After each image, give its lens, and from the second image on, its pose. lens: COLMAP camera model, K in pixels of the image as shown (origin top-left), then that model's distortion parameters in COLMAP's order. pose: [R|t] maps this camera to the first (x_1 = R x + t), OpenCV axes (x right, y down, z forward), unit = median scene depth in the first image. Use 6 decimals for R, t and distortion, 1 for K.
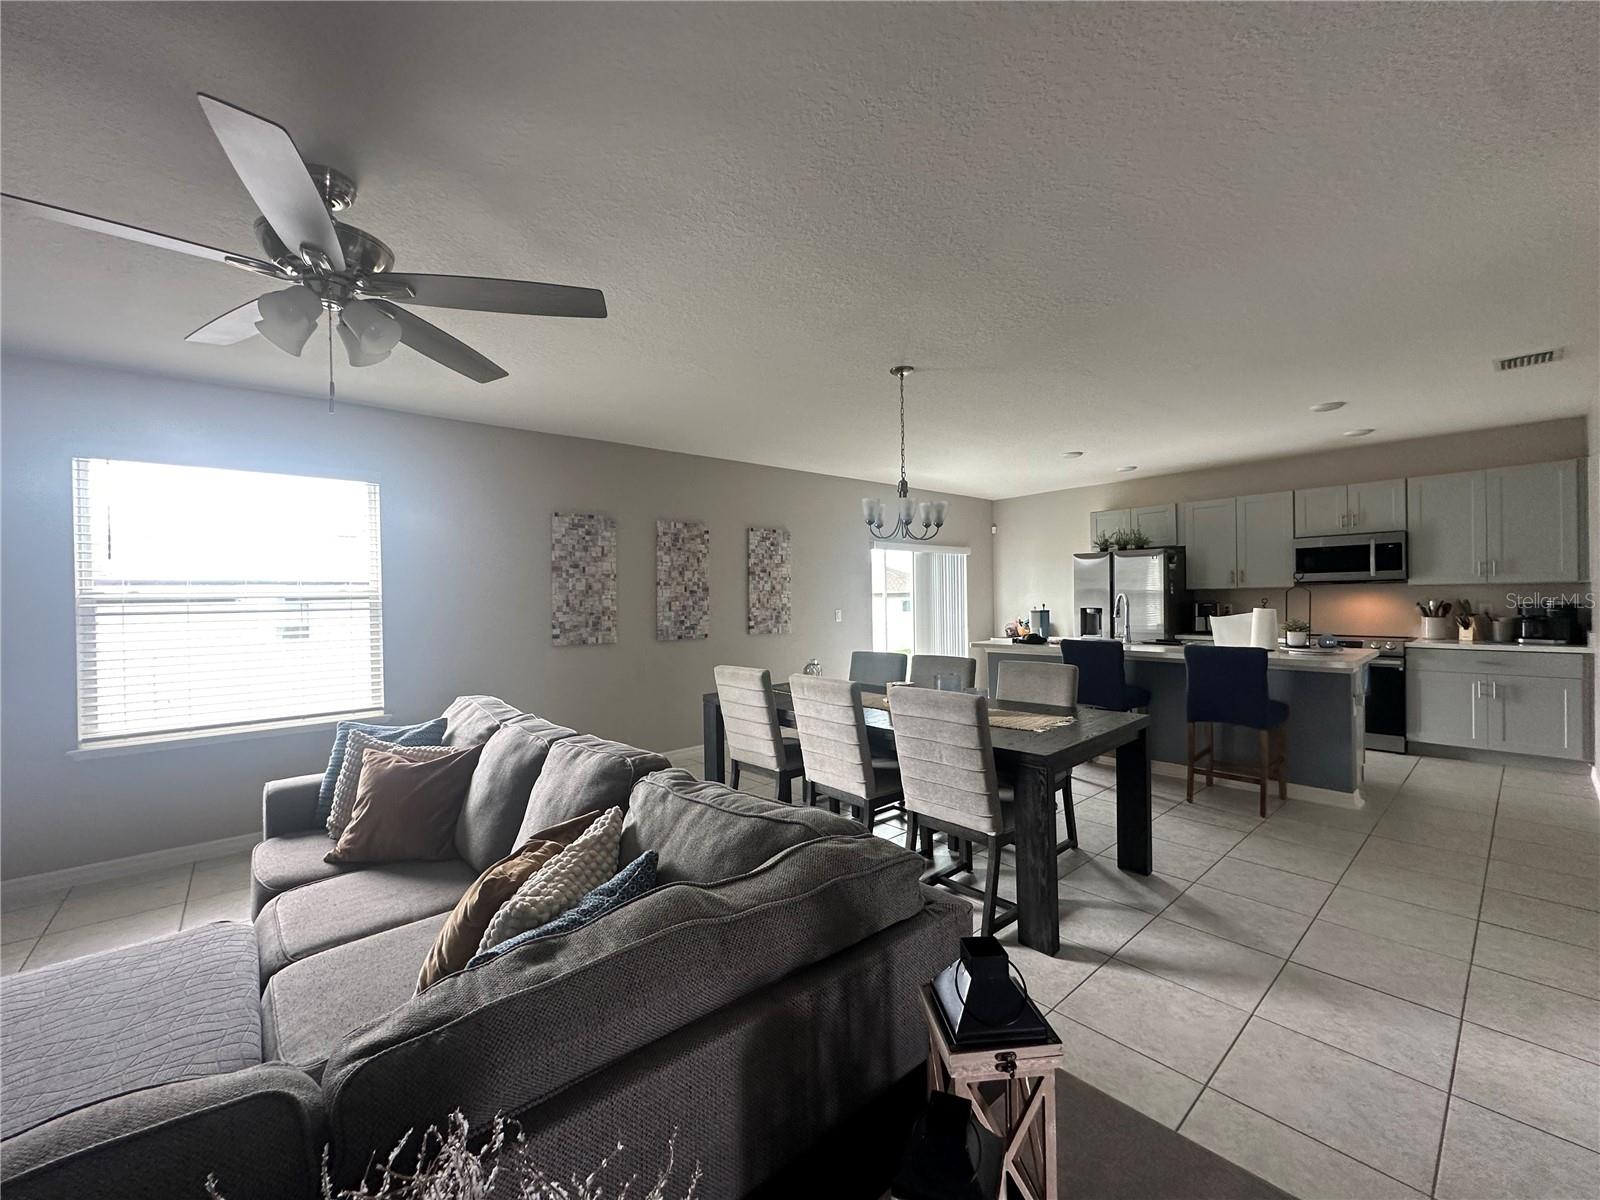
lens RADIAL K [[636.3, 0, 803.3], [0, 636.3, 597.3], [0, 0, 1]] dist [-0.002182, -0.000211]
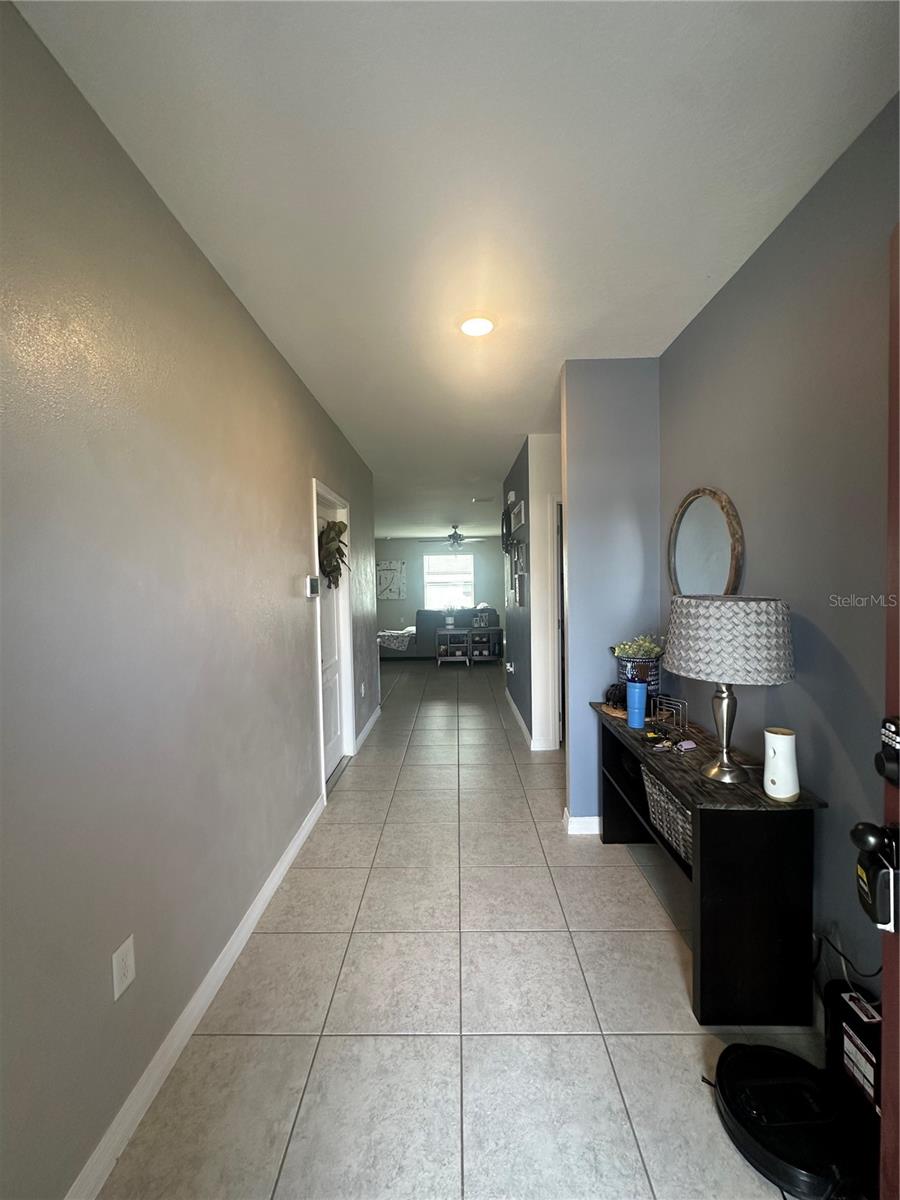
lens RADIAL K [[477.2, 0, 451.2], [0, 477.2, 600.9], [0, 0, 1]] dist [-0.002182, -0.000211]
pose [[0.742487, 0.032126, -0.669089, 1.110090], [0.001537, 0.998765, 0.049660, -0.025595], [0.669858, -0.037901, 0.741521, -1.193739]]
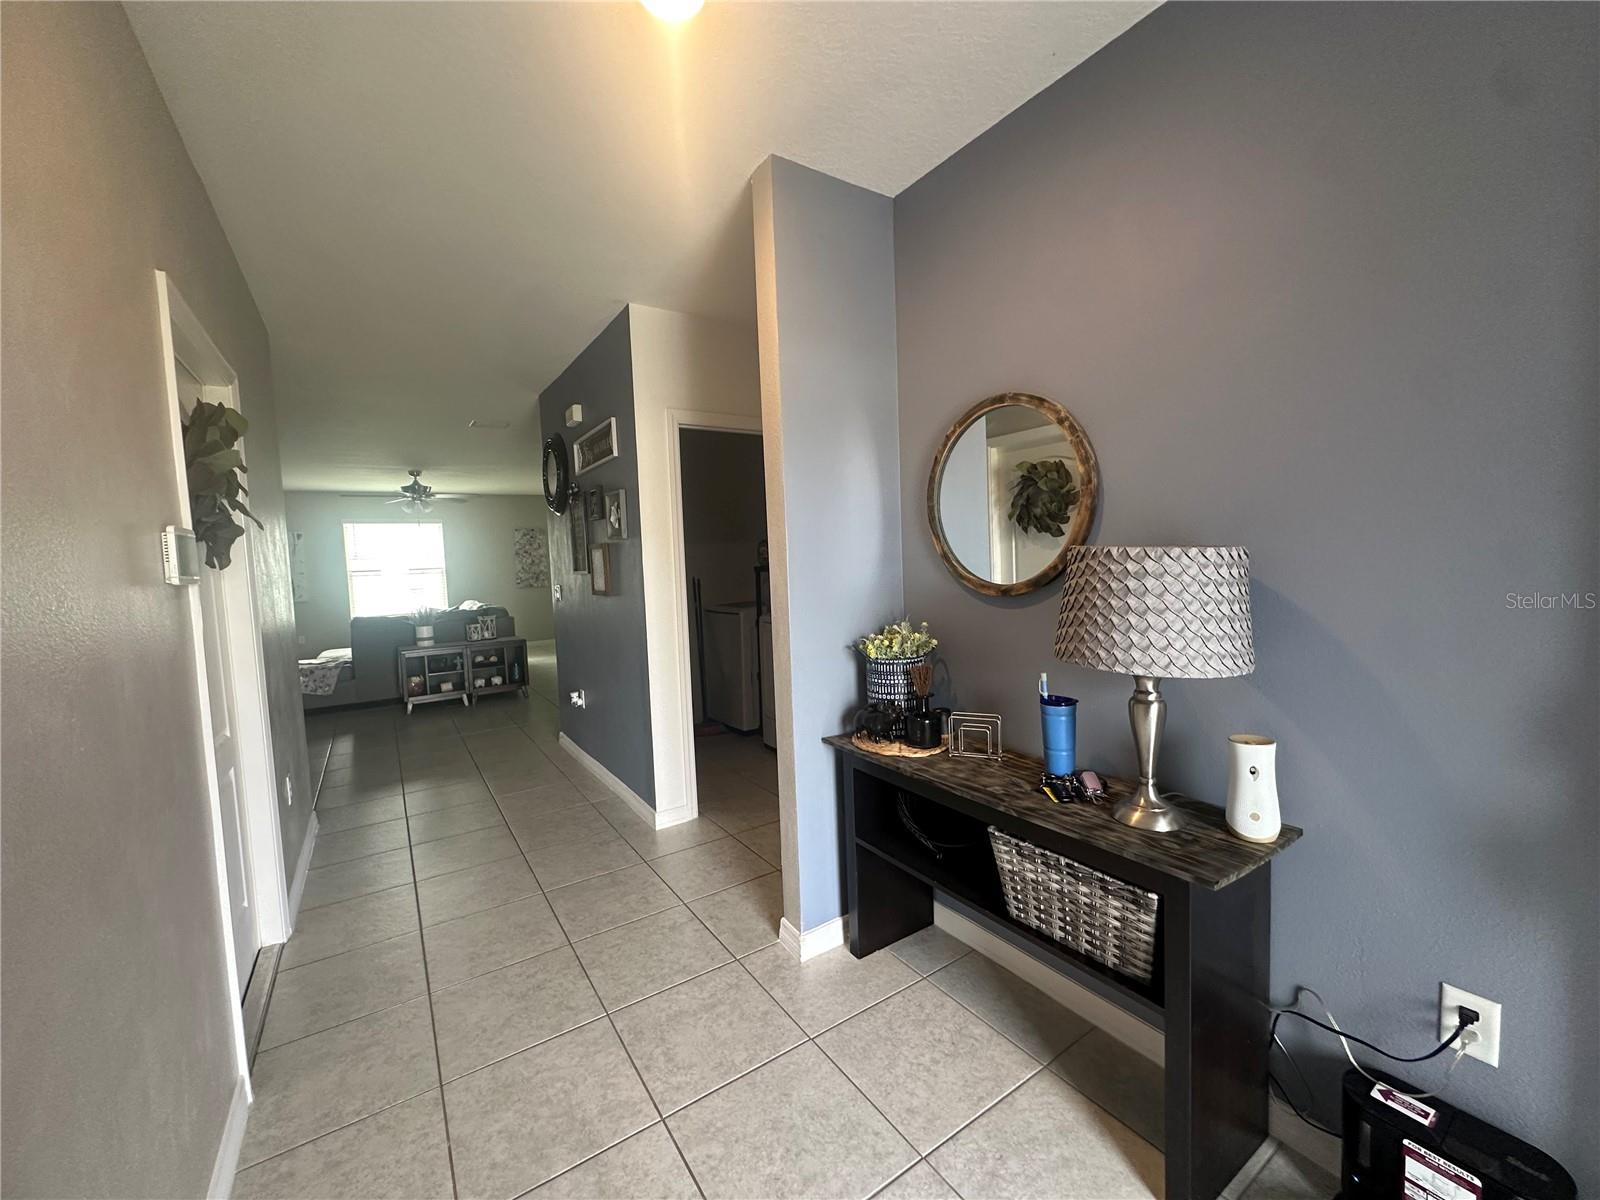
lens RADIAL K [[636.3, 0, 800.6], [0, 636.3, 601.4], [0, 0, 1]] dist [-0.002182, -0.000211]
pose [[0.990726, -0.009016, -0.135574, 0.917943], [0.018258, 0.997581, 0.067079, -0.008924], [0.134641, -0.068933, 0.988494, -1.125960]]
